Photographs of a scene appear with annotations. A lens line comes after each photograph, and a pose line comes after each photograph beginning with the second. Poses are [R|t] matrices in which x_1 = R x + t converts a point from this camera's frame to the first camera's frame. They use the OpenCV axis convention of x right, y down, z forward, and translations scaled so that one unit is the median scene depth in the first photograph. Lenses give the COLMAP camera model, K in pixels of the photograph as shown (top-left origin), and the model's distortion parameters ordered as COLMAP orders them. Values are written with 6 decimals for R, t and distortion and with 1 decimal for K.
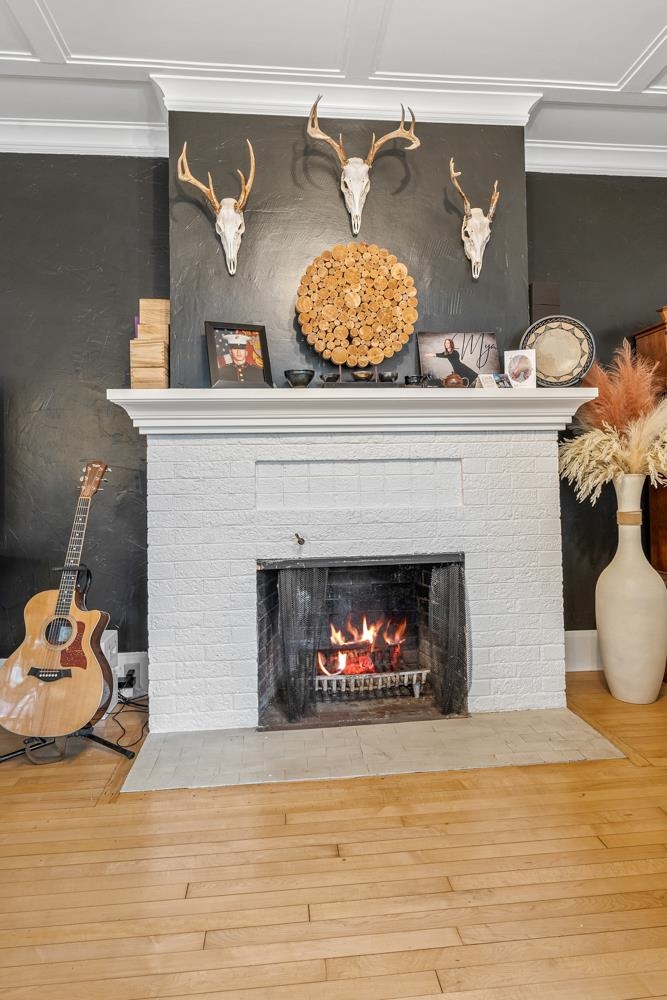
lens RADIAL K [[620.7, 0, 347.2], [0, 620.7, 456.8], [0, 0, 1]] dist [0.007484, -0.000088]
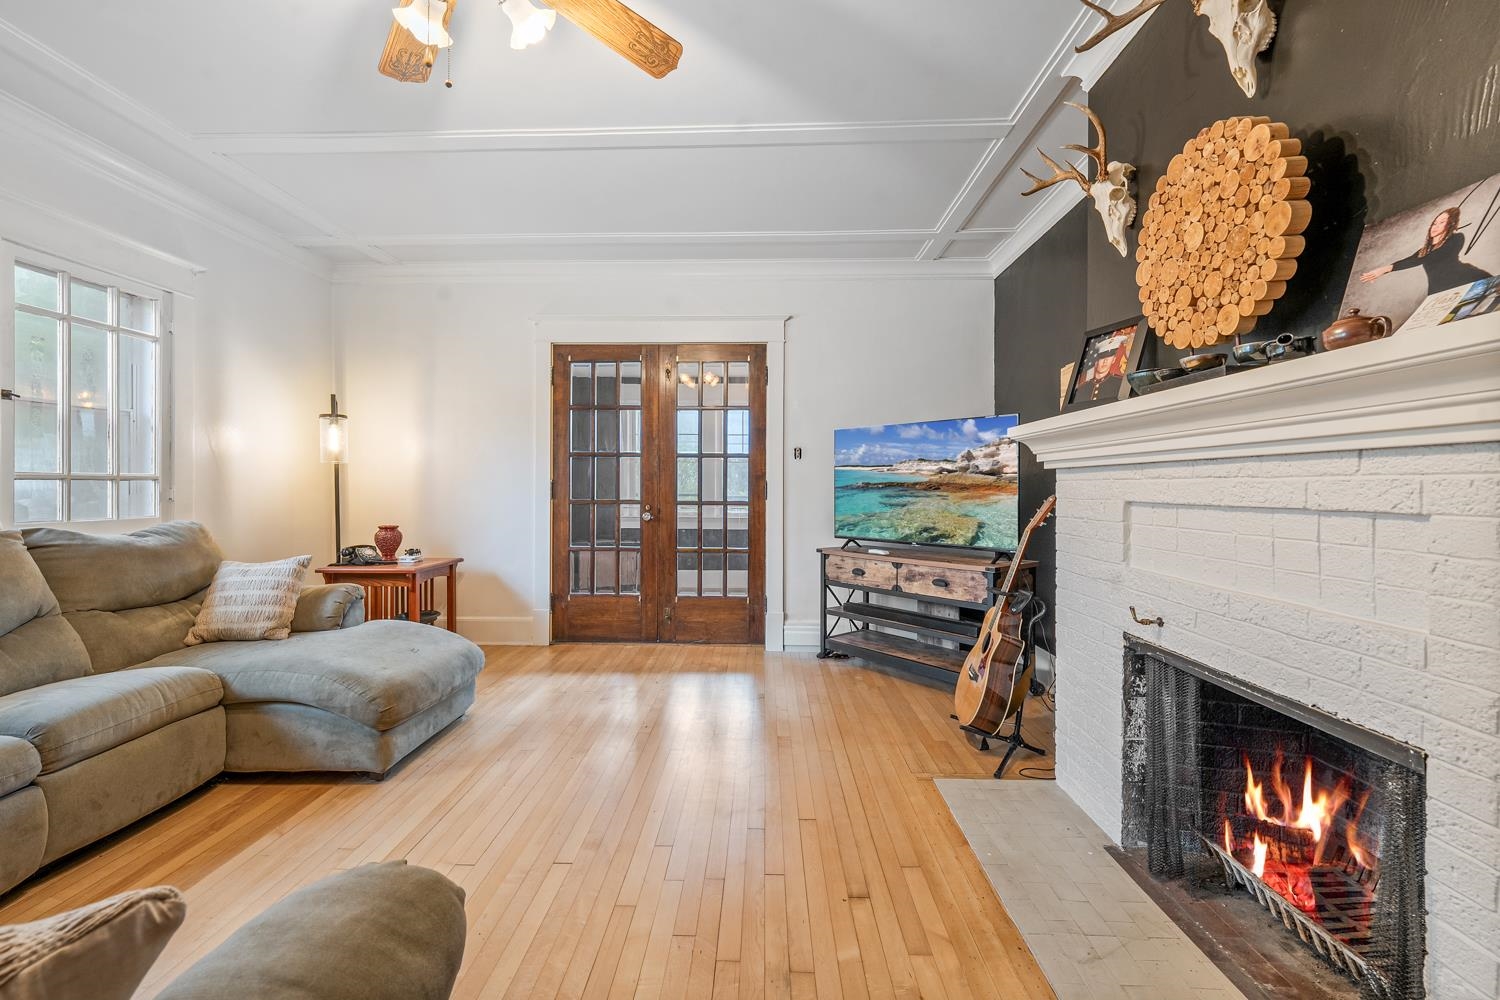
lens RADIAL K [[618.6, 0, 752.7], [0, 618.6, 493.1], [0, 0, 1]] dist [-0.002877, -0.000013]
pose [[-0.131637, 0.027415, -0.990919, 0.652369], [0.021293, 0.999465, 0.024823, -0.031216], [0.991069, -0.017832, -0.132150, 0.652332]]
